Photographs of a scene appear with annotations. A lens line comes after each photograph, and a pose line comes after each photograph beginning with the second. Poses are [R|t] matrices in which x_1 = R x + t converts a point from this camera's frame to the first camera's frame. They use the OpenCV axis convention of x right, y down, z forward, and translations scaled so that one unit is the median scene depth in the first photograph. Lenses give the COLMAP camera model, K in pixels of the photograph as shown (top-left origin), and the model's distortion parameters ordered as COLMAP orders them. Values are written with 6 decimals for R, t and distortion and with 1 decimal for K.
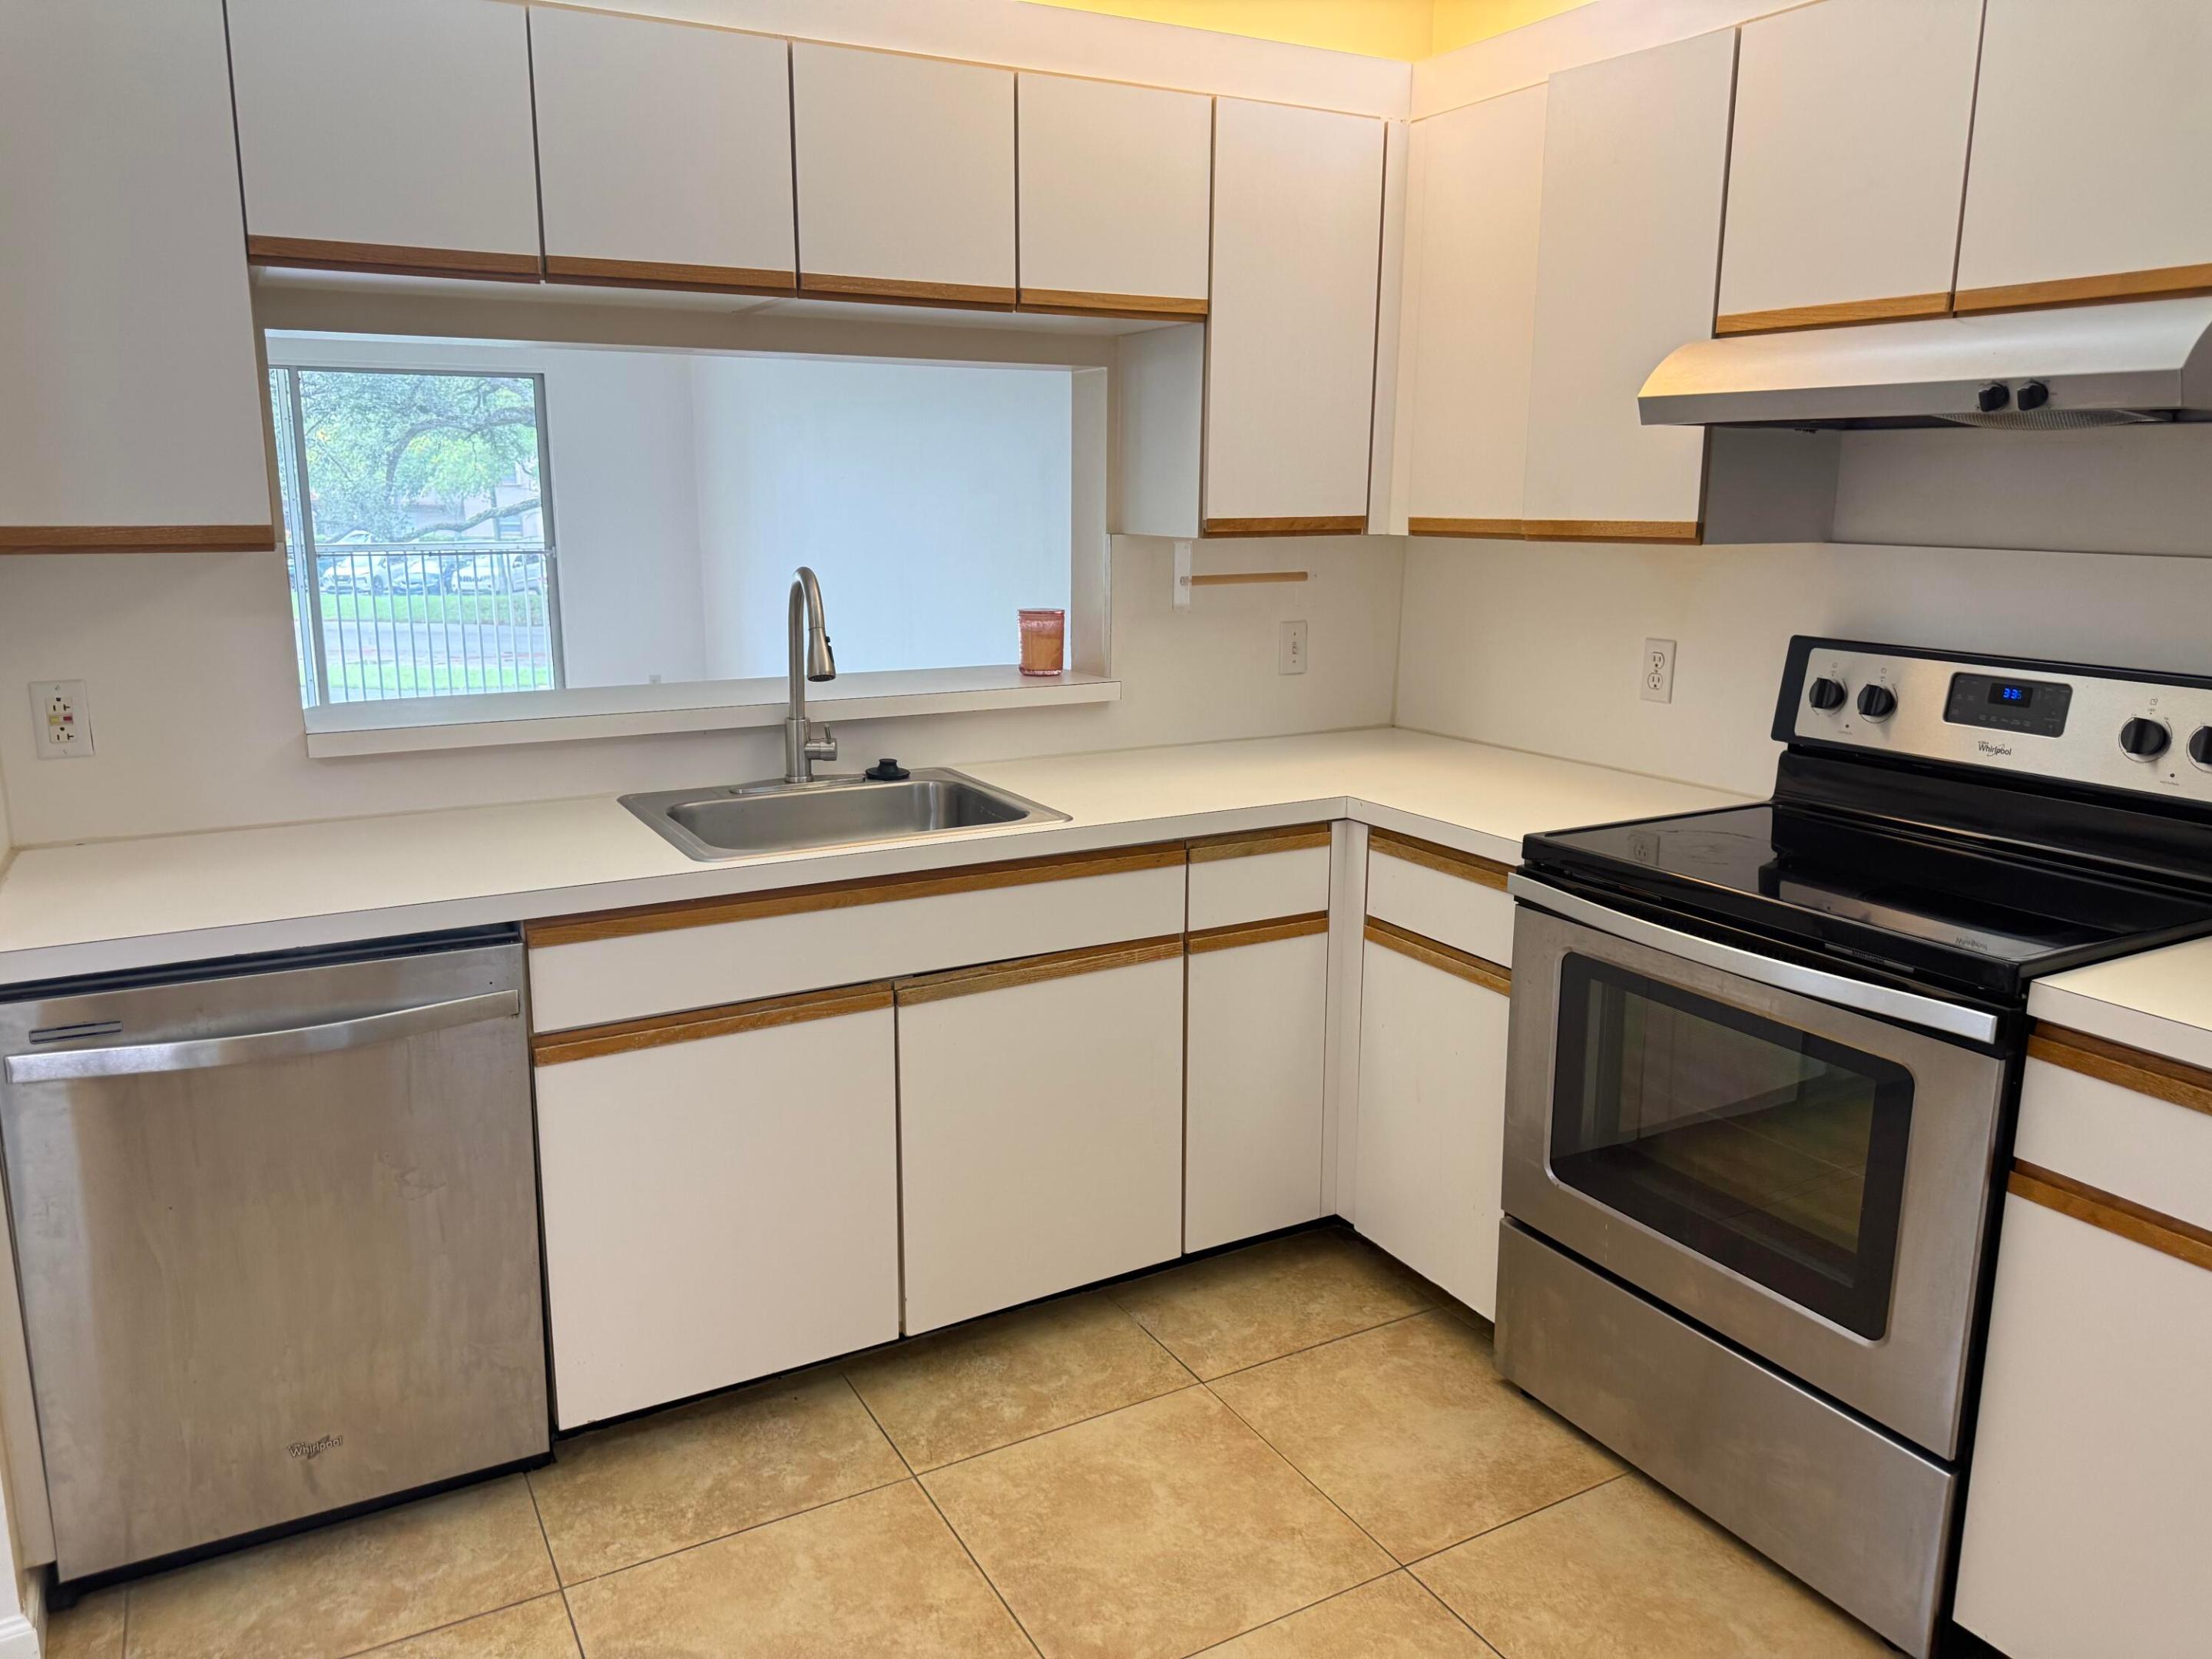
lens RADIAL K [[1560.6, 0, 1096.0], [0, 1560.6, 813.9], [0, 0, 1]] dist [0.096884, -0.156523]
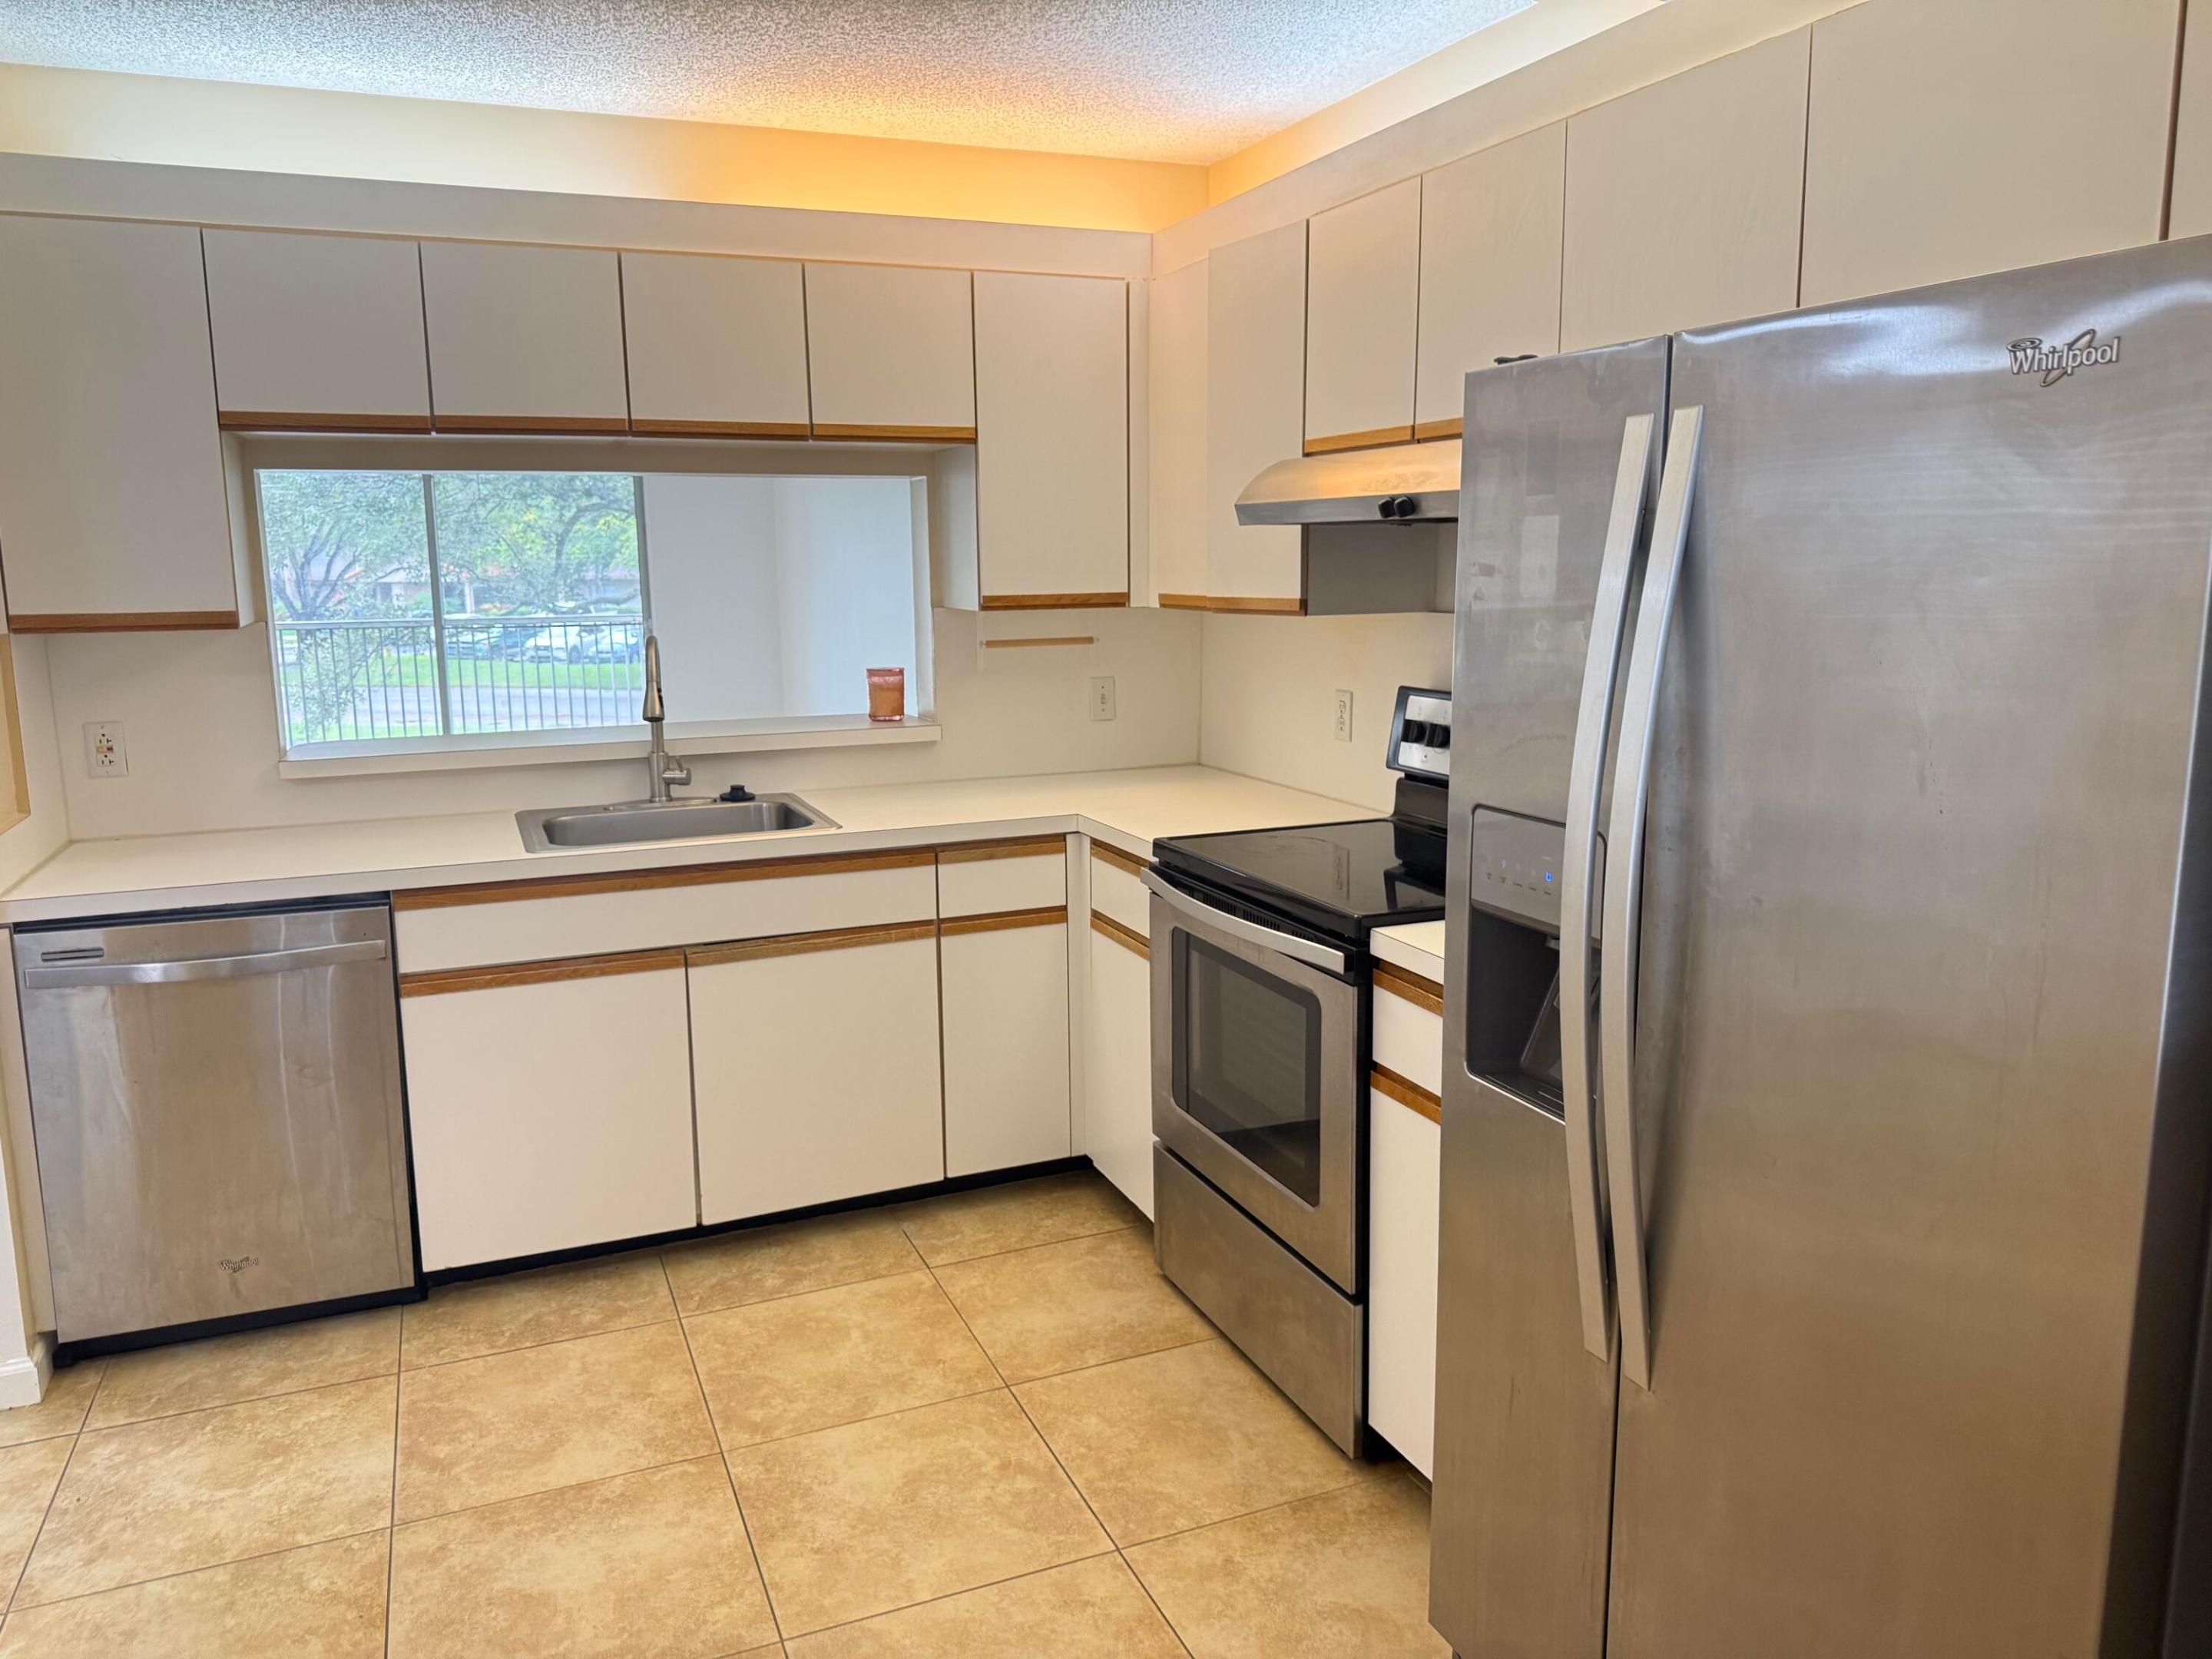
lens RADIAL K [[1558.4, 0, 1104.6], [0, 1558.4, 815.3], [0, 0, 1]] dist [0.112285, -0.203512]
pose [[0.993935, 0.004163, -0.109893, 0.361294], [-0.008446, 0.999222, -0.038533, 0.042728], [0.109647, 0.039227, 0.993196, -0.276306]]
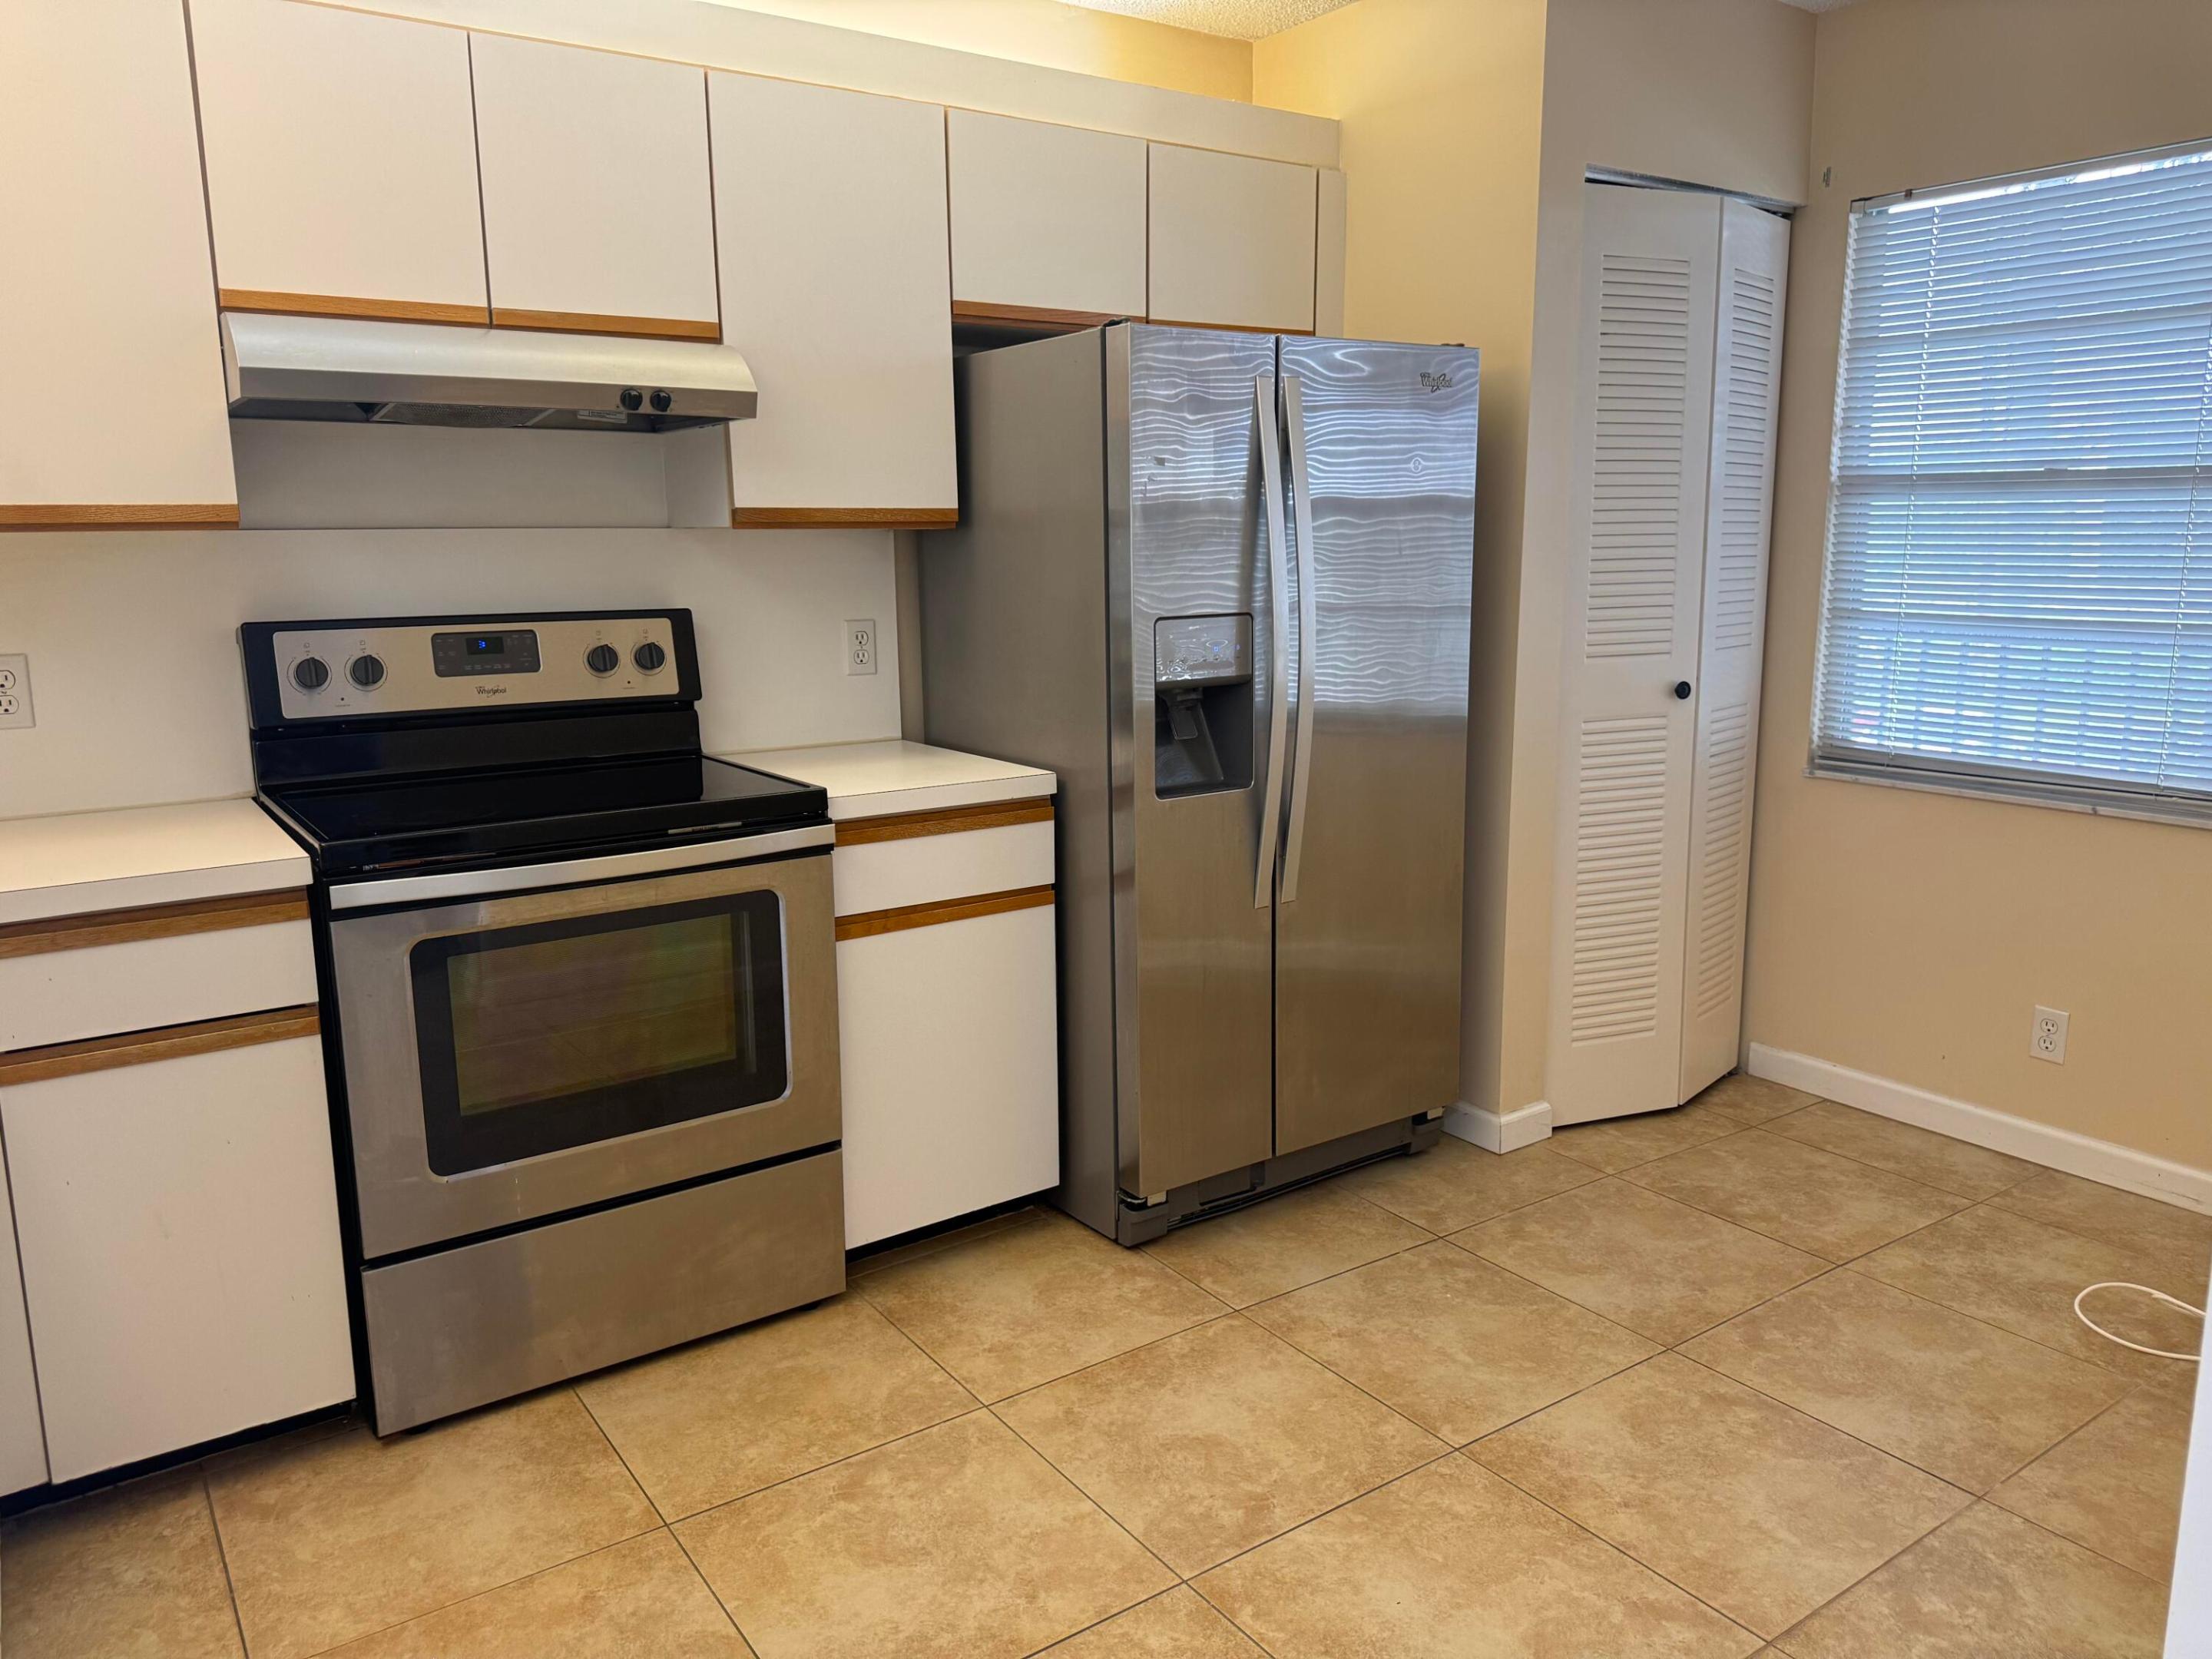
lens RADIAL K [[1558.4, 0, 1104.6], [0, 1558.4, 815.3], [0, 0, 1]] dist [0.112285, -0.203512]
pose [[-0.100765, -0.180580, 0.978385, -0.636987], [0.217110, 0.955699, 0.198753, -0.081859], [-0.970932, 0.232444, -0.057095, 0.590602]]
